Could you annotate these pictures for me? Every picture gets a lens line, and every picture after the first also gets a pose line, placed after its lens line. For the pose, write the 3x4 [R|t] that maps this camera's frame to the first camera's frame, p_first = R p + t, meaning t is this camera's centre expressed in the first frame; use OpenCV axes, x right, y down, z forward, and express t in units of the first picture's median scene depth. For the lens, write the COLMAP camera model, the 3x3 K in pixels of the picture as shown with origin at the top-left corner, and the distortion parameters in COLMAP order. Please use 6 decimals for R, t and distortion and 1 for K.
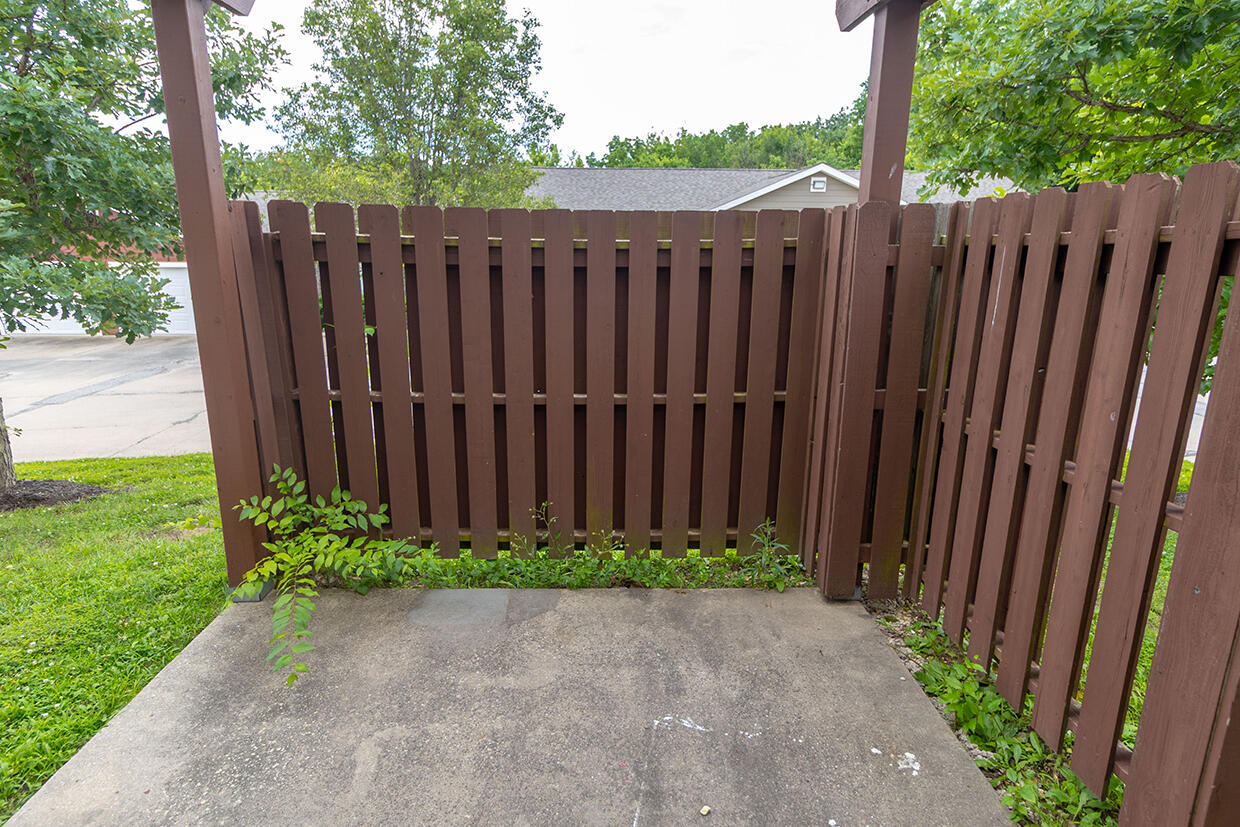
lens RADIAL K [[696.1, 0, 618.9], [0, 696.1, 413.5], [0, 0, 1]] dist [-0.000995, -0.000108]
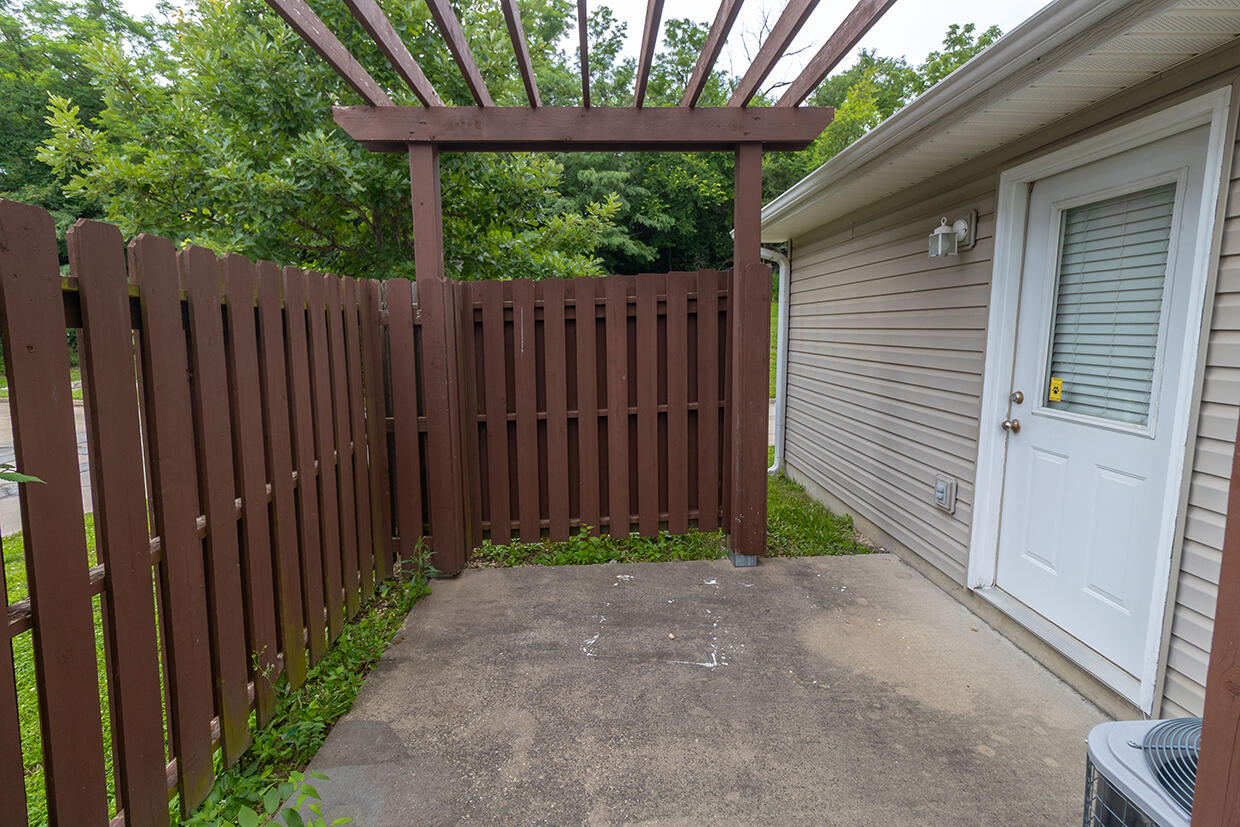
lens RADIAL K [[572.0, 0, 618.8], [0, 572.0, 405.2], [0, 0, 1]] dist [0.004672, 0.000330]
pose [[-0.035333, -0.134660, 0.990262, -0.985642], [0.244187, 0.959683, 0.139215, -0.158962], [-0.969084, 0.246728, -0.001026, 0.833318]]
